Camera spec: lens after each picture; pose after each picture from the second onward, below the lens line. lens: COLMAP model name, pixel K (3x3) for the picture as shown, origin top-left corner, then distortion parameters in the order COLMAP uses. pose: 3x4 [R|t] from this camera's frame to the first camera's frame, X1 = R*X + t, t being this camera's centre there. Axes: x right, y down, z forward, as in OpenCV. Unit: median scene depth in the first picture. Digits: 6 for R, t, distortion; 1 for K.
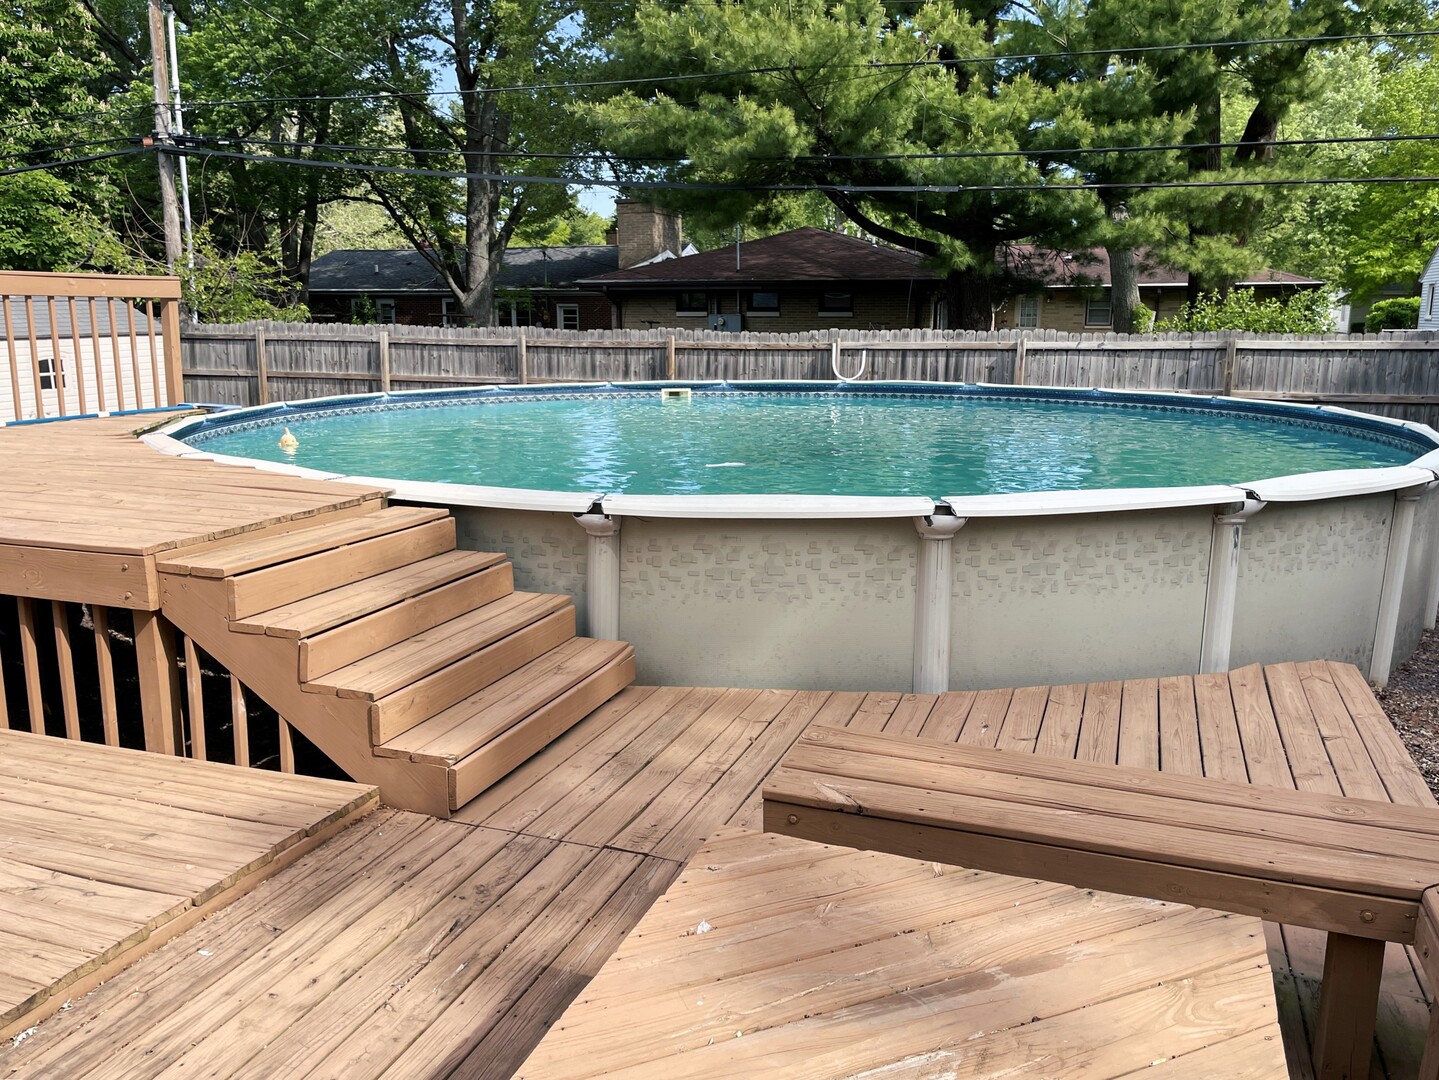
lens RADIAL K [[1100.4, 0, 716.1], [0, 1100.4, 543.0], [0, 0, 1]] dist [0.081808, -0.096112]
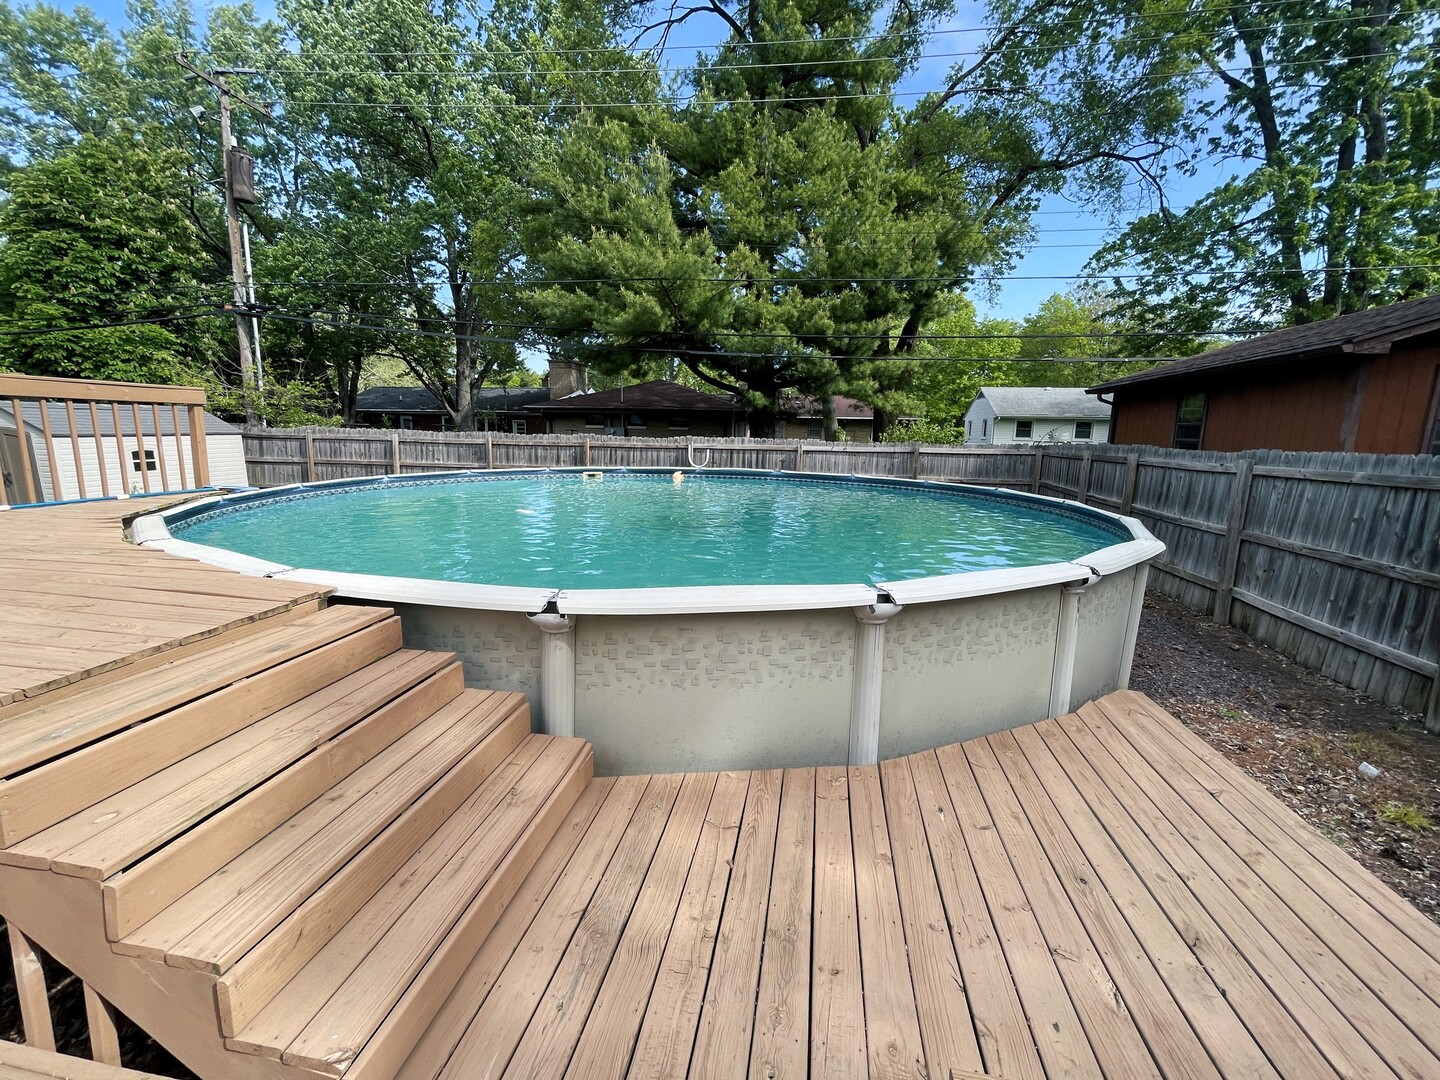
lens RADIAL K [[603.5, 0, 722.3], [0, 603.5, 547.1], [0, 0, 1]] dist [-0.007886, 0.001253]
pose [[0.982153, -0.017446, 0.187272, -0.015407], [0.019542, 0.999765, -0.009355, -0.020275], [-0.187065, 0.012848, 0.982264, 0.116859]]
